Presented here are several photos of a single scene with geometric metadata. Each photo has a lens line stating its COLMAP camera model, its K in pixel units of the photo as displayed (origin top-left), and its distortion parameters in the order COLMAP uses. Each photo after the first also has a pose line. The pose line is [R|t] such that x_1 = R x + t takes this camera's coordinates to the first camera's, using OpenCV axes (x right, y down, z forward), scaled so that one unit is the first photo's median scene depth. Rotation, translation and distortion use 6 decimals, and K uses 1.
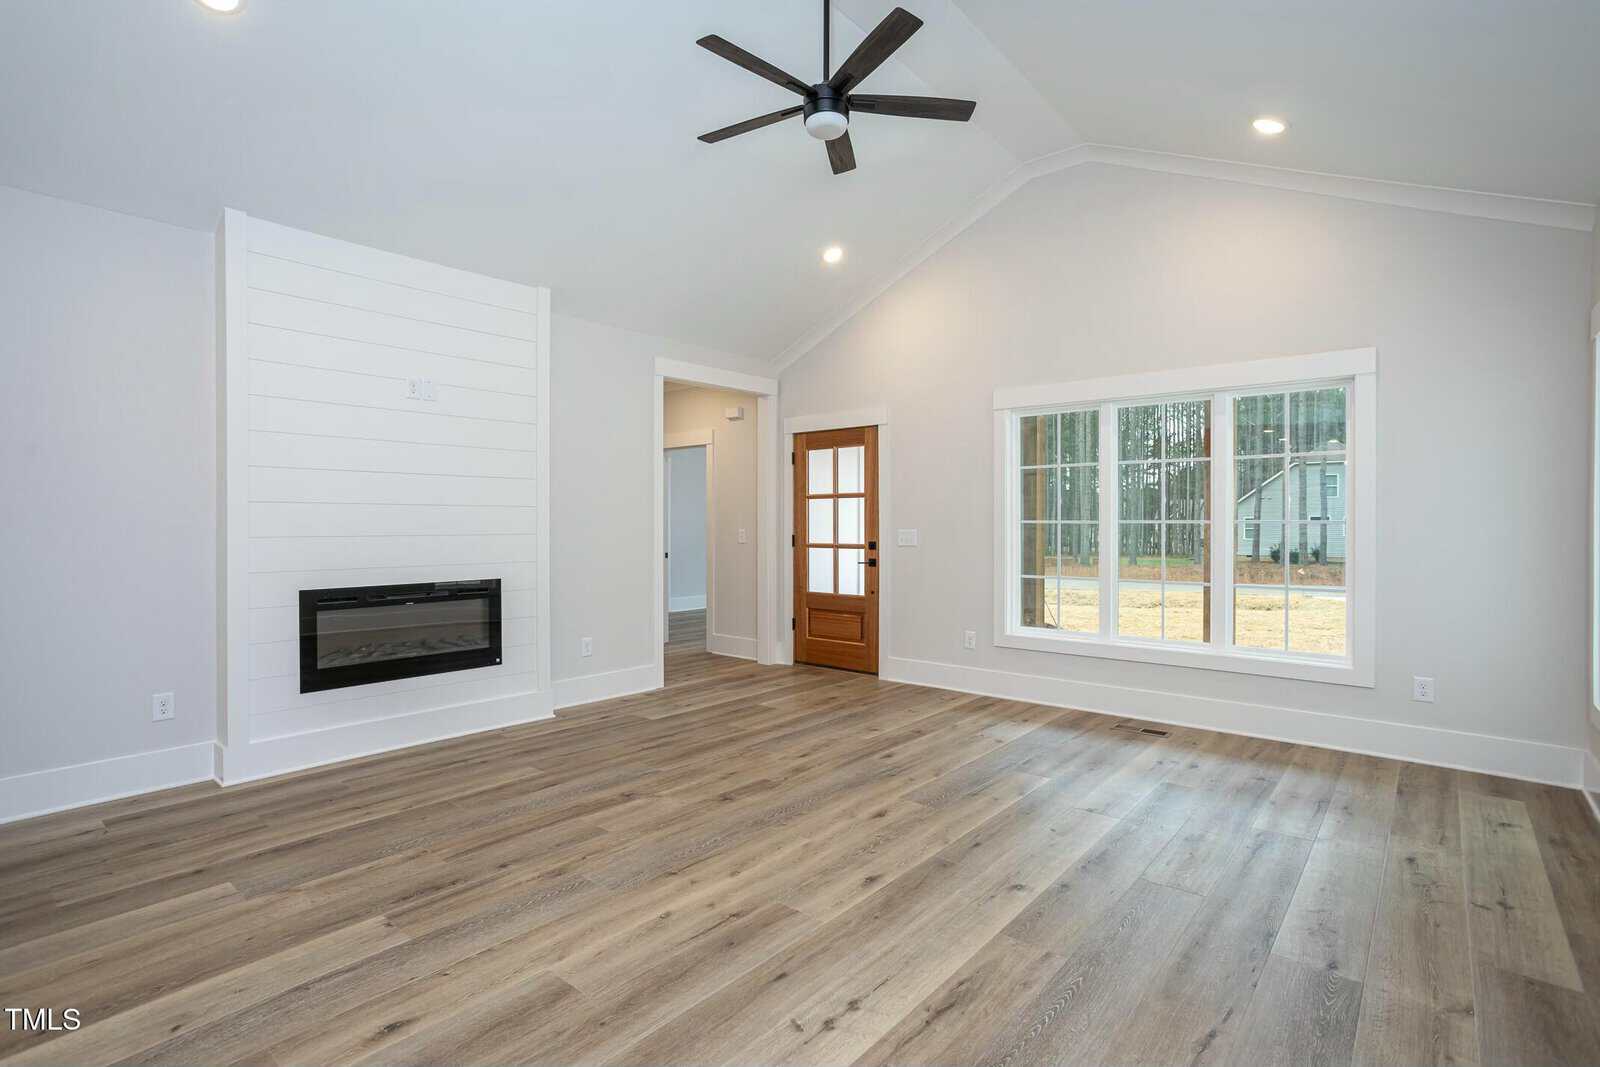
lens RADIAL K [[761.8, 0, 788.4], [0, 761.8, 528.5], [0, 0, 1]] dist [-0.053073, 0.035881]
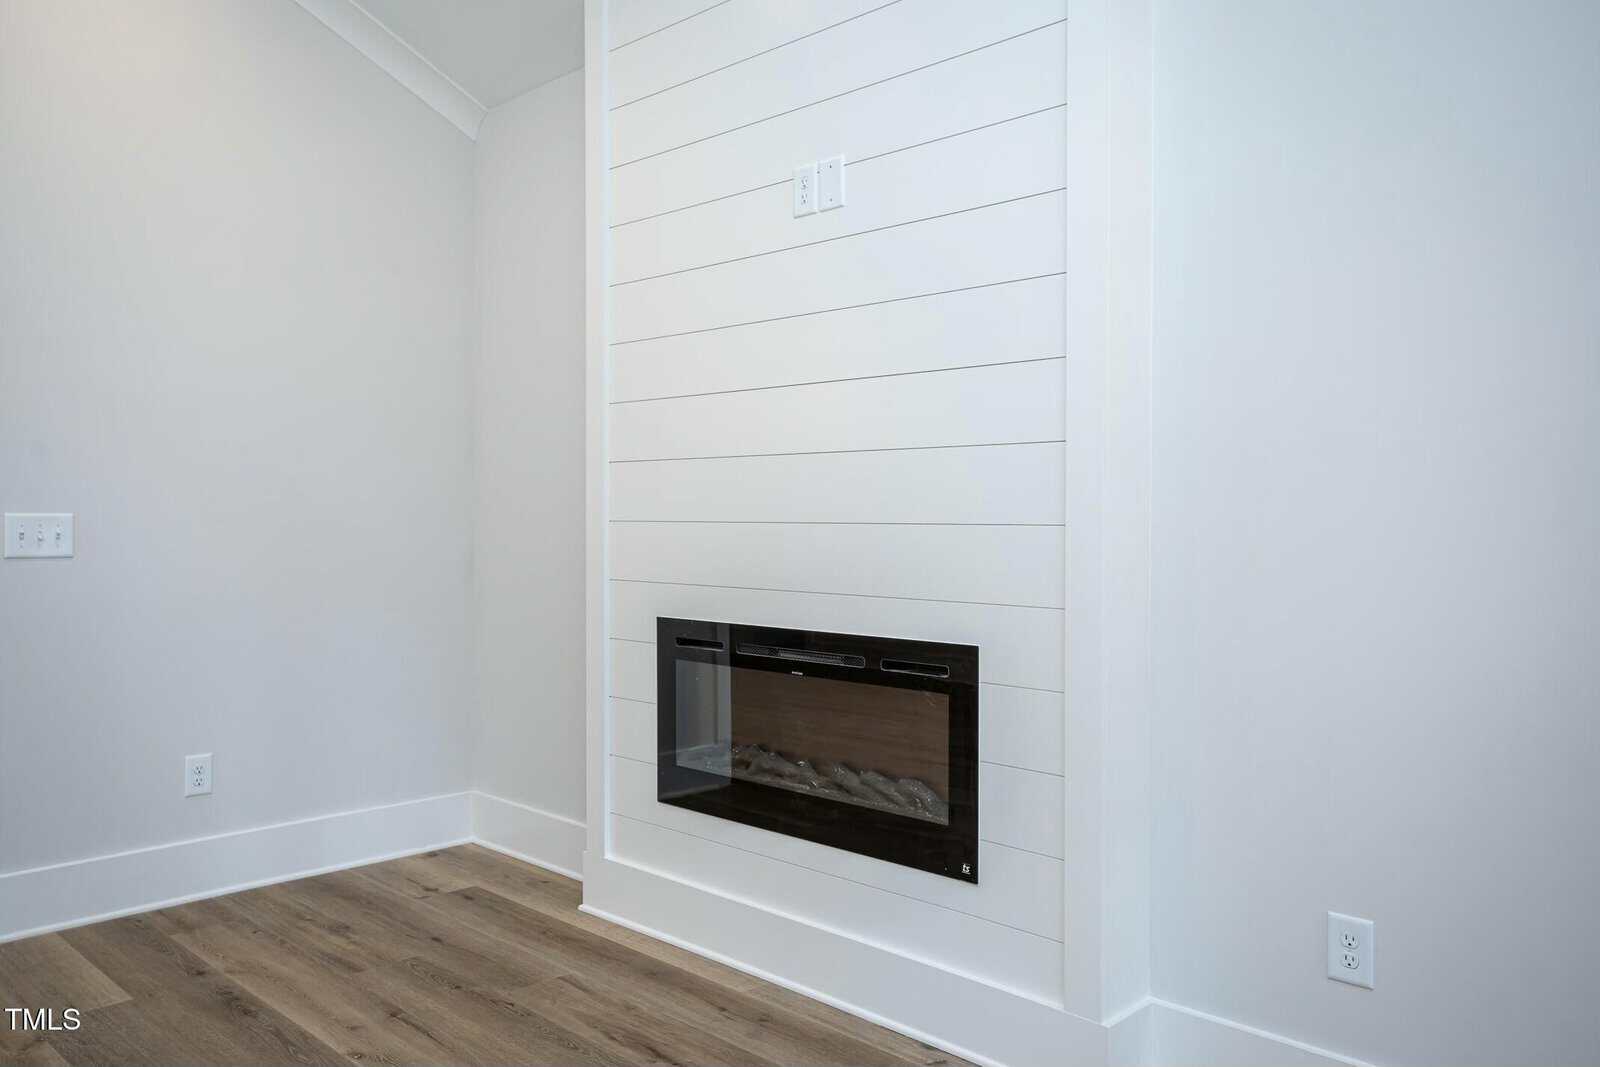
lens RADIAL K [[1176.5, 0, 768.3], [0, 1176.5, 530.2], [0, 0, 1]] dist [0.001190, 0.000733]
pose [[-0.062992, 0.006421, -0.997993, 0.236012], [-0.006894, 0.999953, 0.006868, 0.009235], [0.997990, 0.007313, -0.062945, 1.177478]]
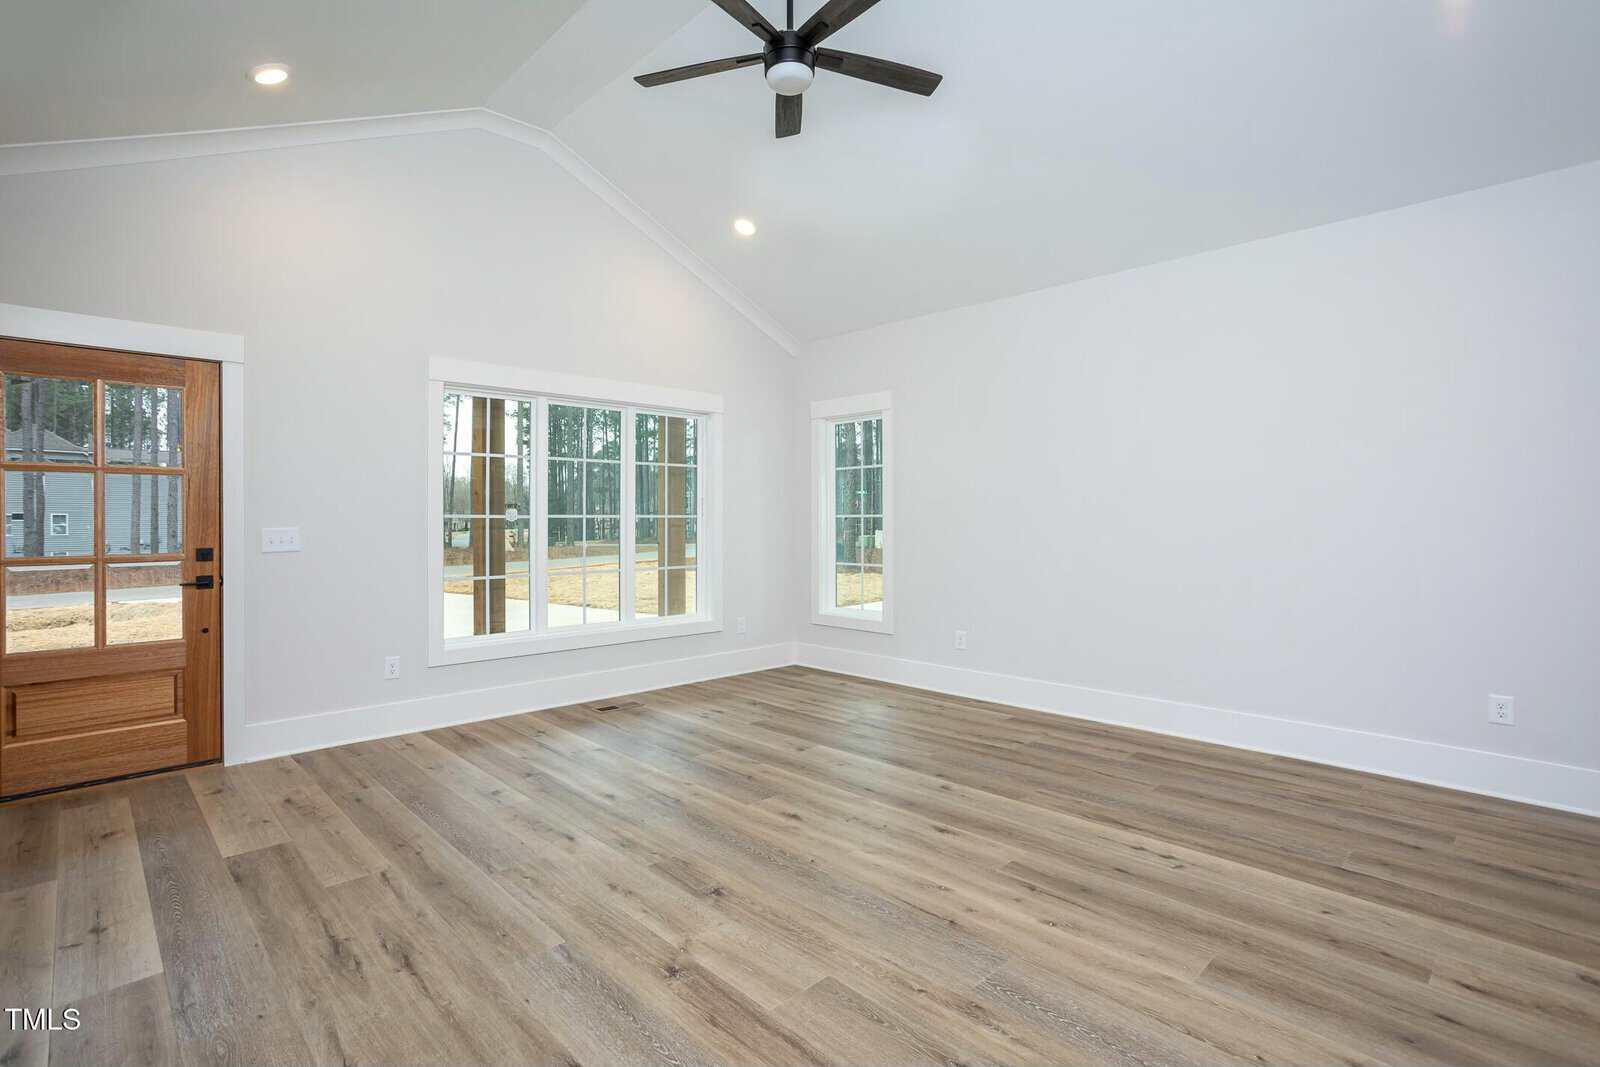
lens RADIAL K [[765.4, 0, 771.0], [0, 765.4, 522.5], [0, 0, 1]] dist [-0.053054, 0.028584]
pose [[0.109312, -0.003627, 0.994001, -0.738455], [0.009845, 0.999948, 0.002566, -0.000682], [-0.993959, 0.009505, 0.109342, 0.797554]]
